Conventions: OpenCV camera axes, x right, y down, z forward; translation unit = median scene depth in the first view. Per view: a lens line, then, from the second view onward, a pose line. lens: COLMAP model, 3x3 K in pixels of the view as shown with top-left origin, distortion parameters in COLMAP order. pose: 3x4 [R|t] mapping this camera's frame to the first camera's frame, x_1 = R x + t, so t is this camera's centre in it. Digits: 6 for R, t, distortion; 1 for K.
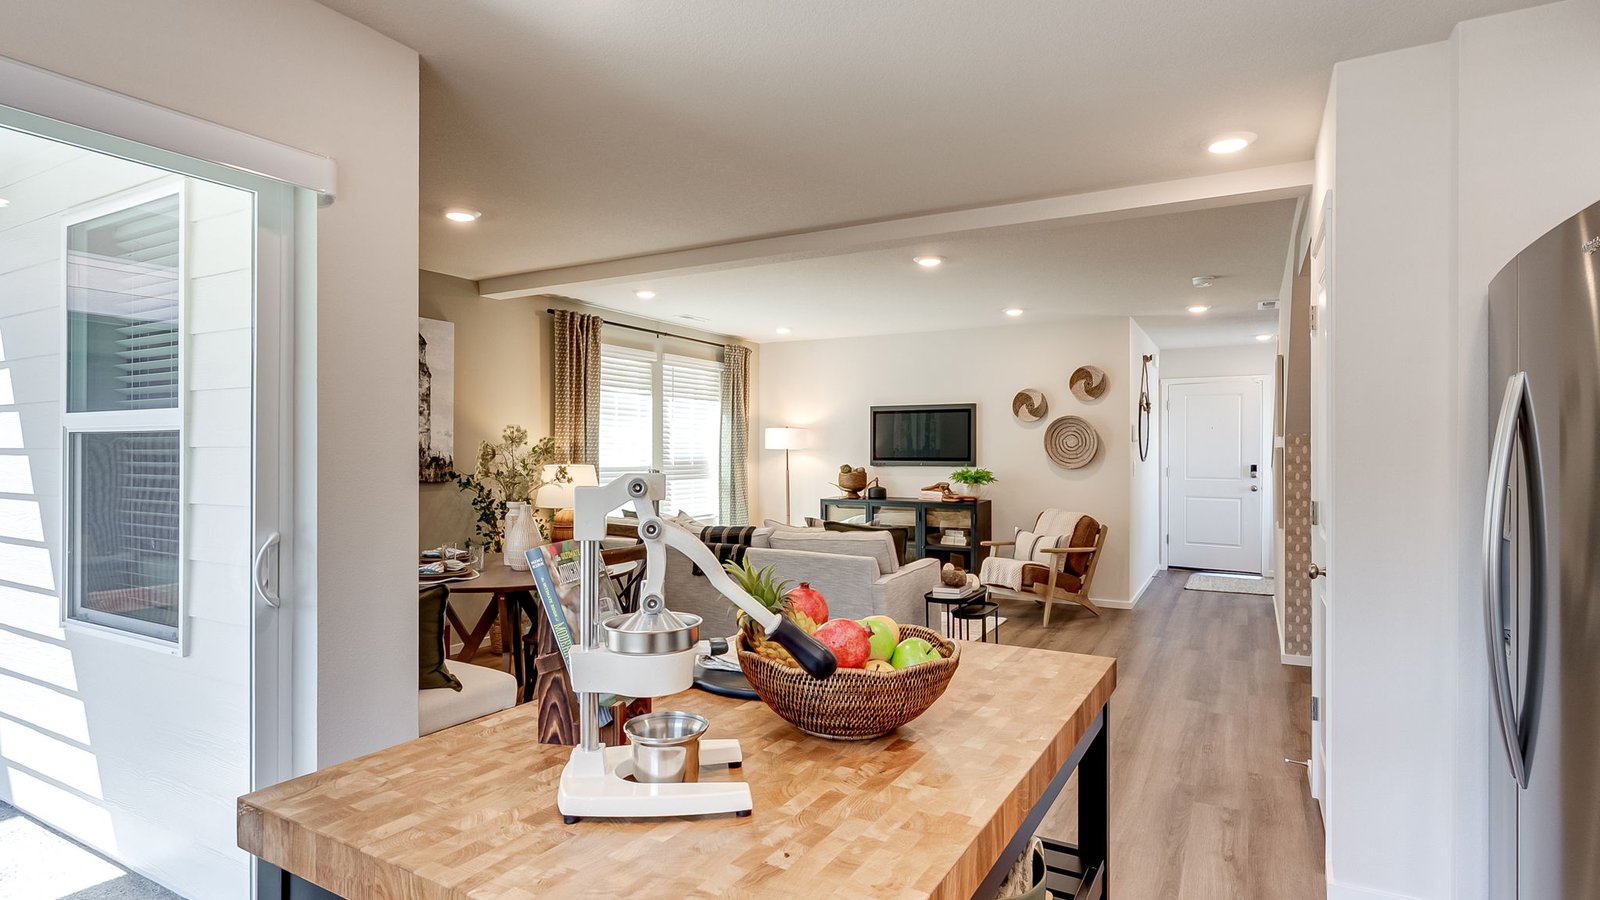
lens RADIAL K [[822.9, 0, 802.5], [0, 822.9, 451.1], [0, 0, 1]] dist [-0.007404, 0.002494]
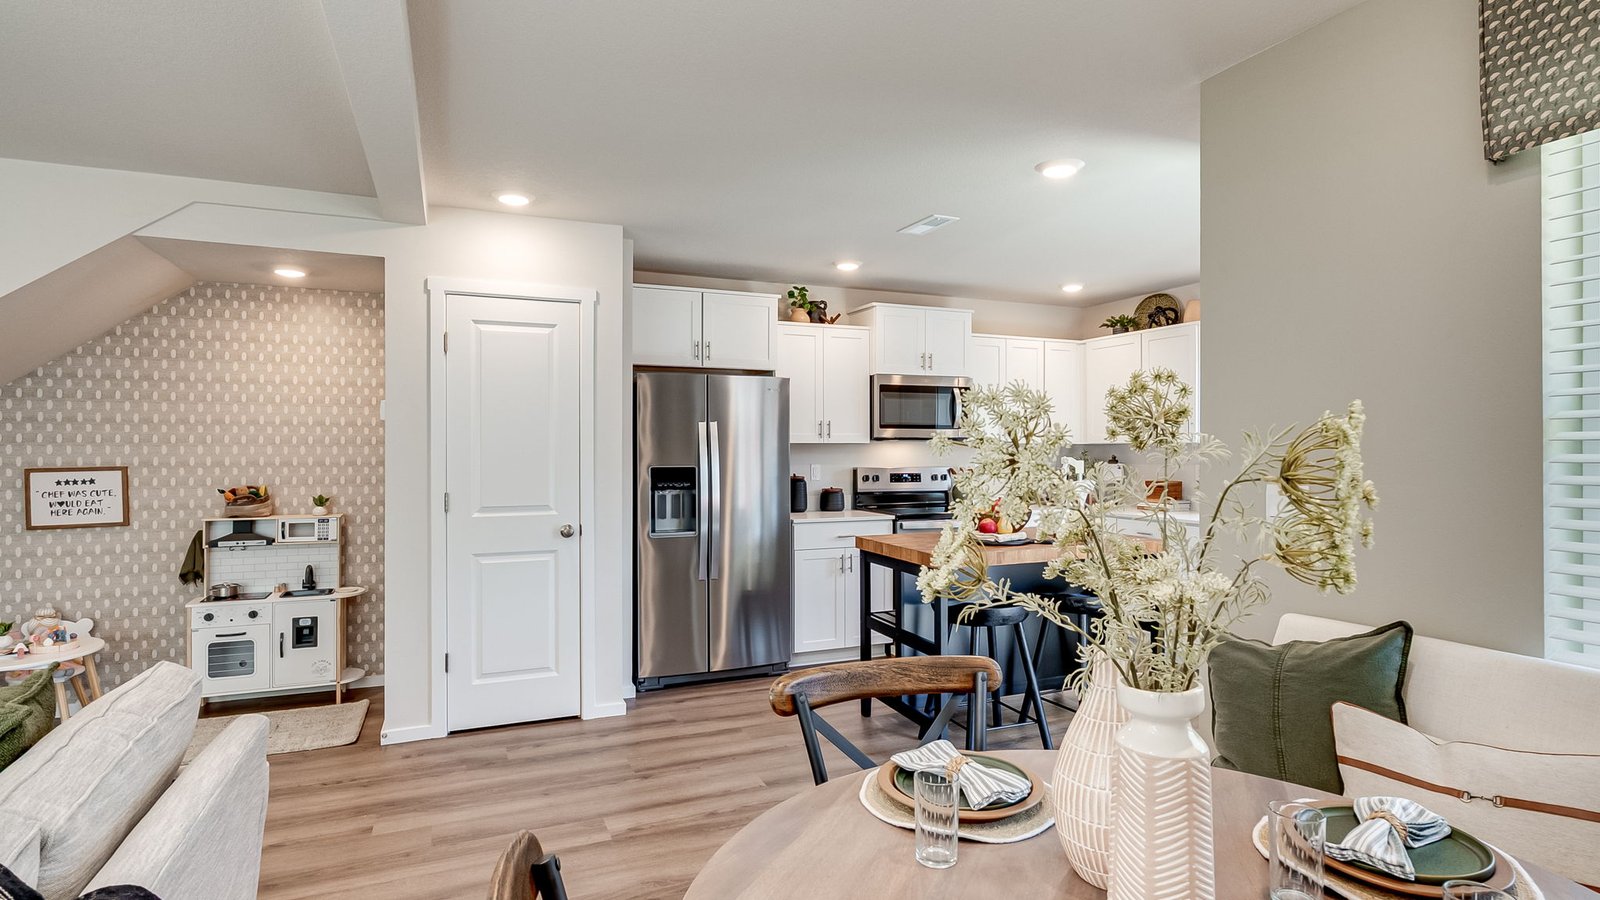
lens RADIAL K [[822.9, 0, 802.9], [0, 822.9, 448.0], [0, 0, 1]] dist [-0.007404, 0.002494]
pose [[-0.794953, 0.001414, 0.606669, -0.453442], [-0.000079, 0.999997, -0.002434, -0.002159], [-0.606671, -0.001983, -0.794950, 1.392622]]
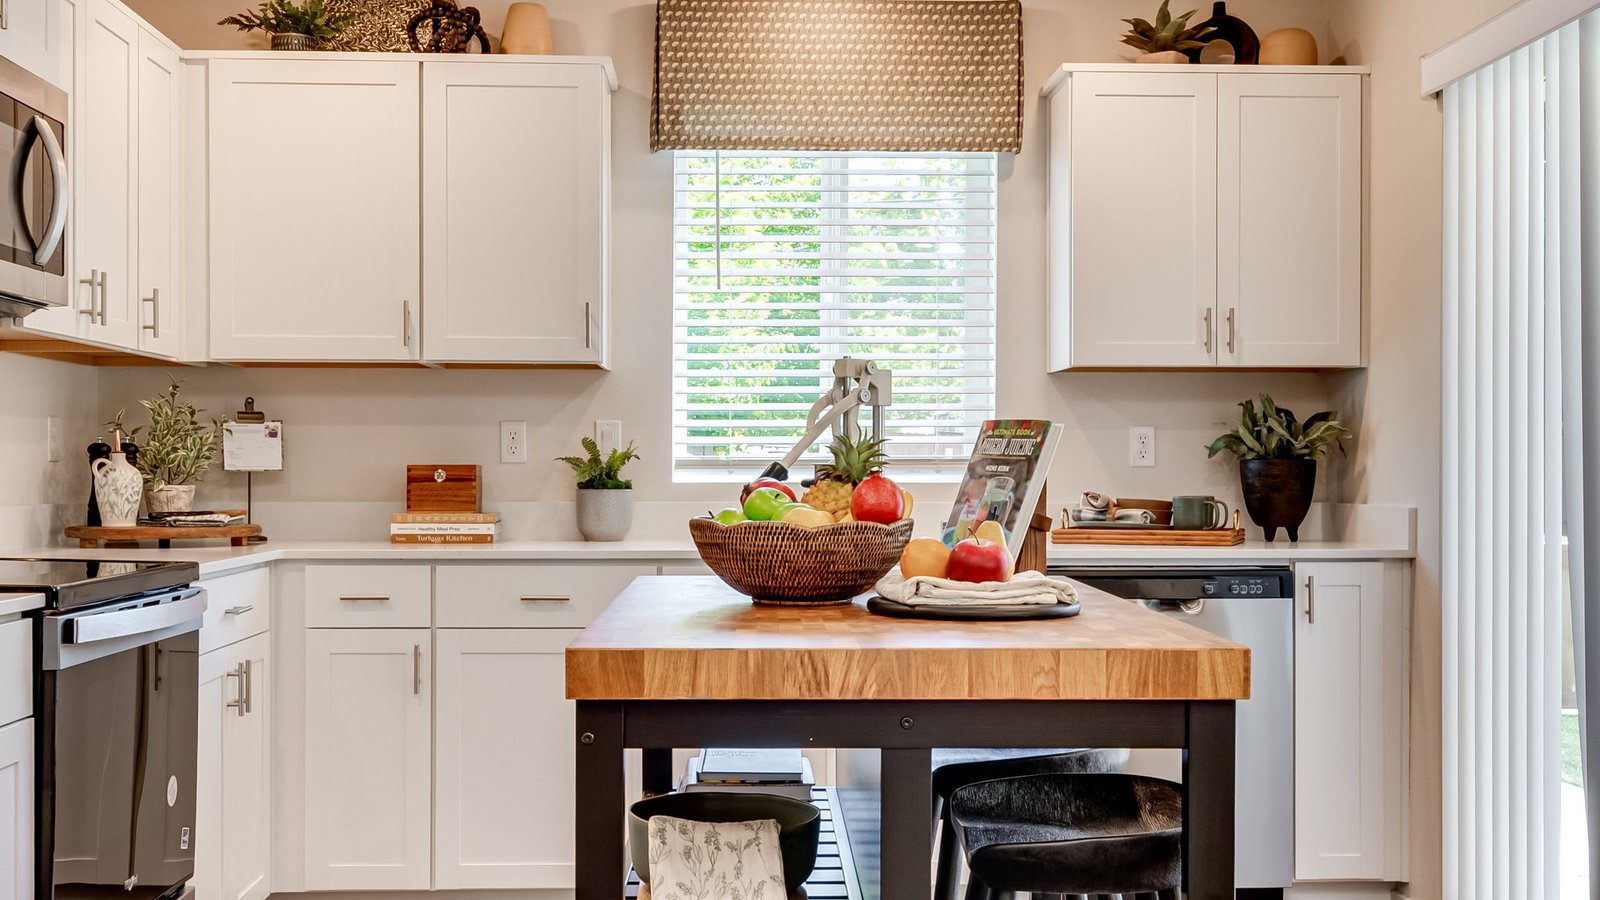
lens RADIAL K [[1799.7, 0, 798.2], [0, 1799.7, 485.8], [0, 0, 1]] dist [-0.001583, 0.000000]
pose [[-0.845101, 0.004336, -0.534588, 0.413897], [-0.000809, 0.999956, 0.009391, 0.059086], [0.534605, 0.008369, -0.845060, 0.970746]]
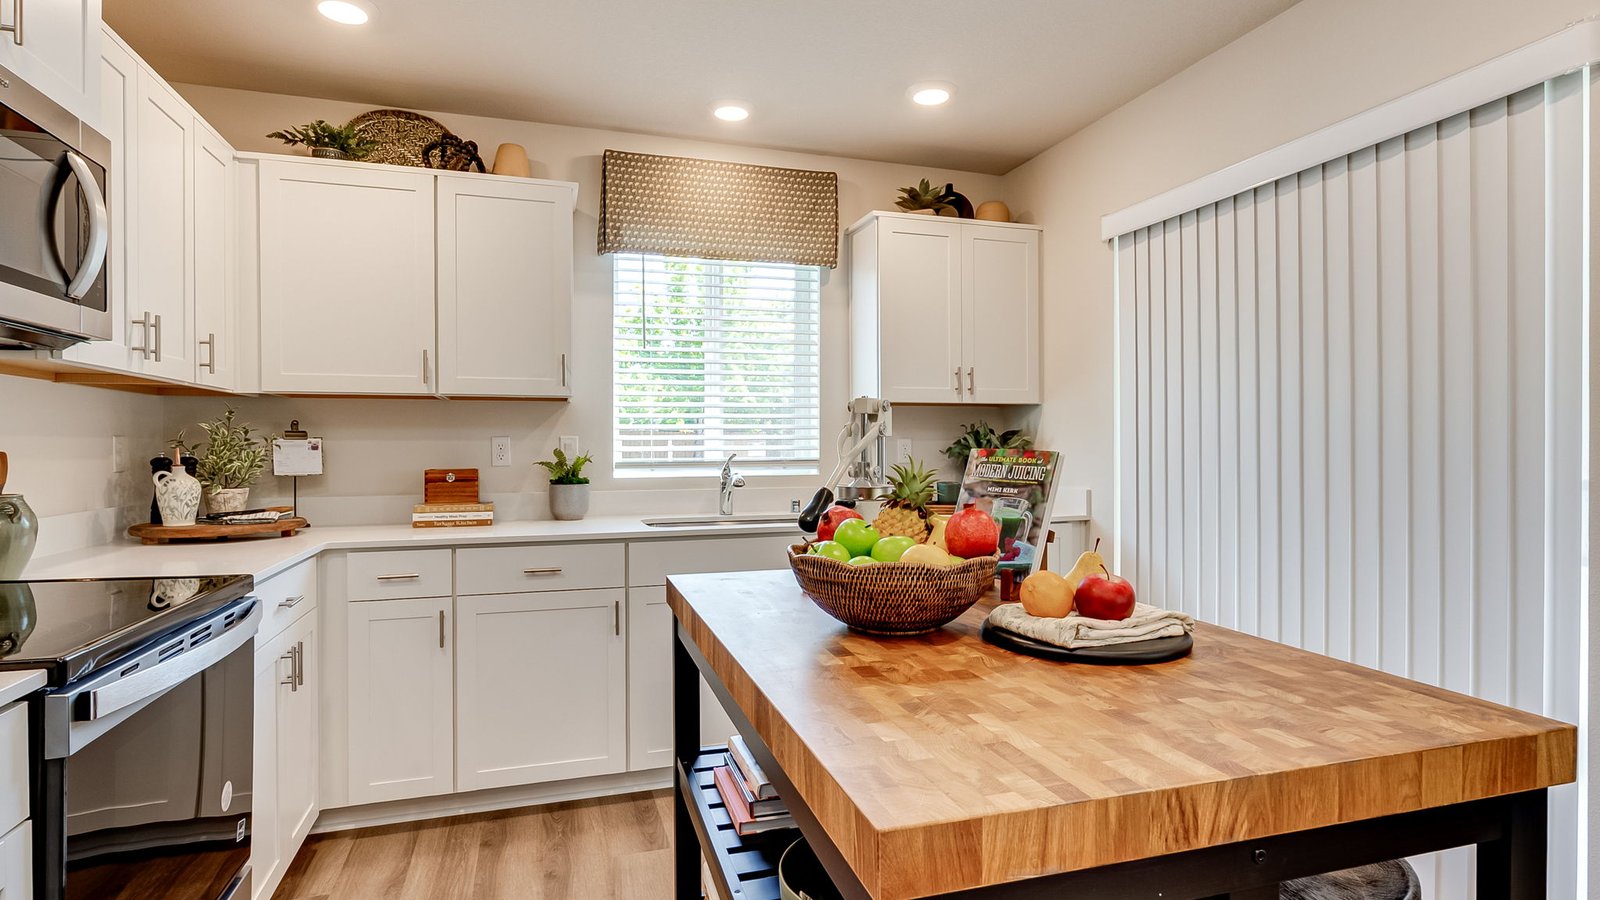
lens RADIAL K [[822.9, 0, 801.0], [0, 822.9, 451.7], [0, 0, 1]] dist [-0.007404, 0.002494]
pose [[-0.672851, 0.009263, -0.739720, 0.312577], [0.004367, 0.999954, 0.008549, 0.033805], [0.739765, 0.002522, -0.672861, 0.559590]]
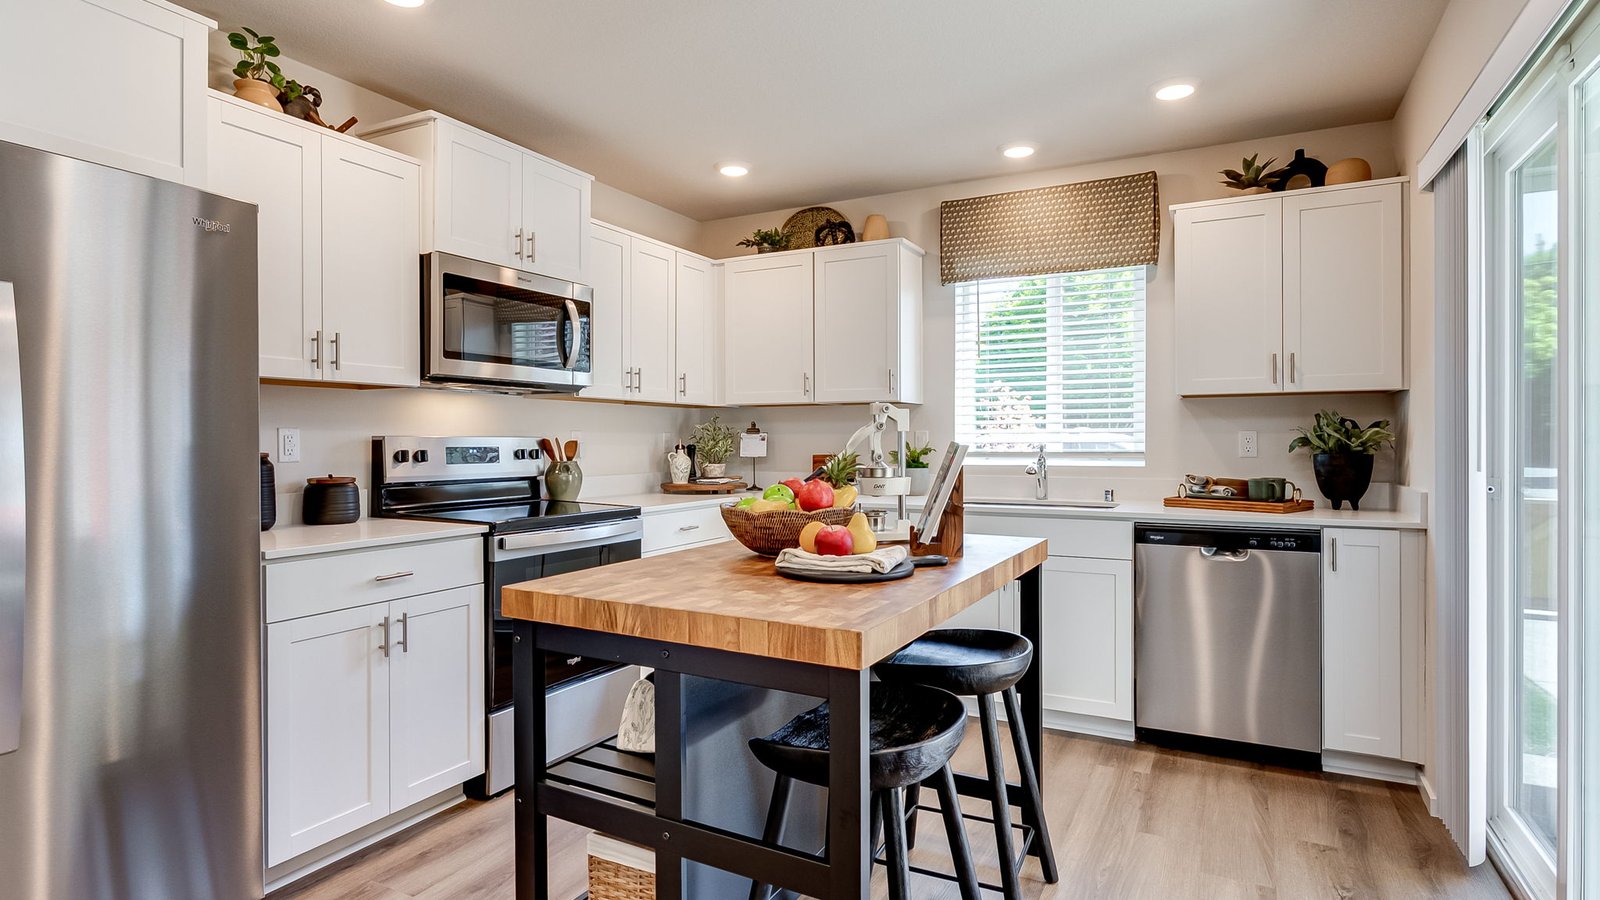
lens RADIAL K [[822.9, 0, 803.9], [0, 822.9, 442.5], [0, 0, 1]] dist [-0.007404, 0.002494]
pose [[-0.999467, 0.002490, -0.032538, 0.023692], [0.002392, 0.999992, 0.003048, 0.035919], [0.032545, 0.002968, -0.999466, 0.907184]]
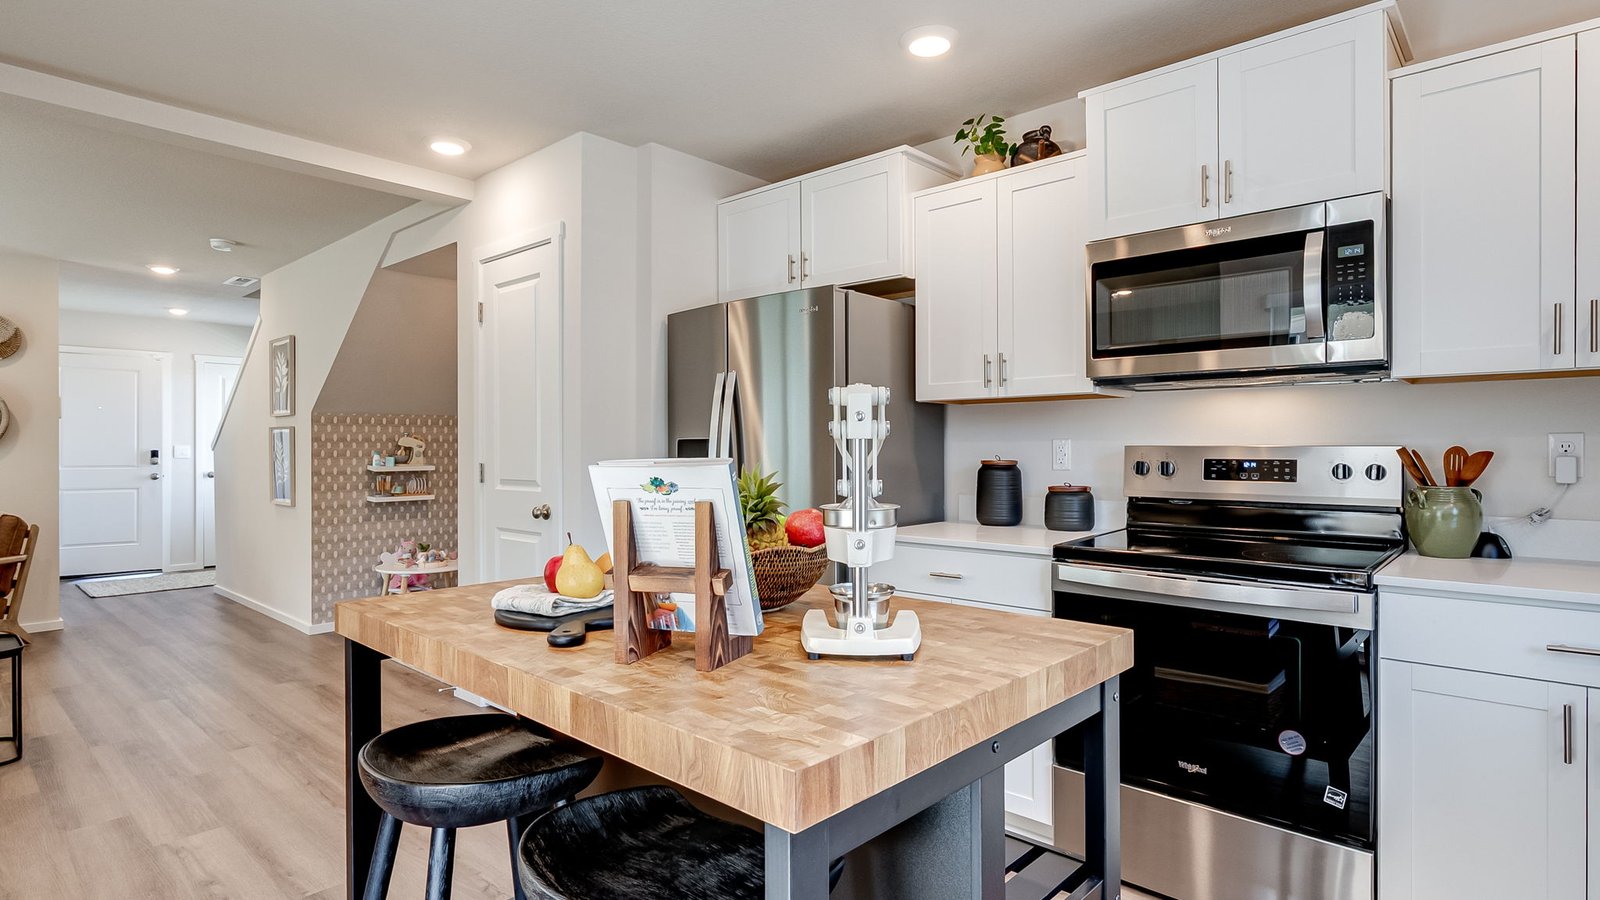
lens RADIAL K [[822.9, 0, 807.1], [0, 822.9, 451.8], [0, 0, 1]] dist [-0.007404, 0.002494]
pose [[0.219791, -0.006153, 0.975528, -0.386390], [0.001619, 0.999981, 0.005943, 0.031800], [-0.975546, 0.000273, 0.219796, 0.219859]]
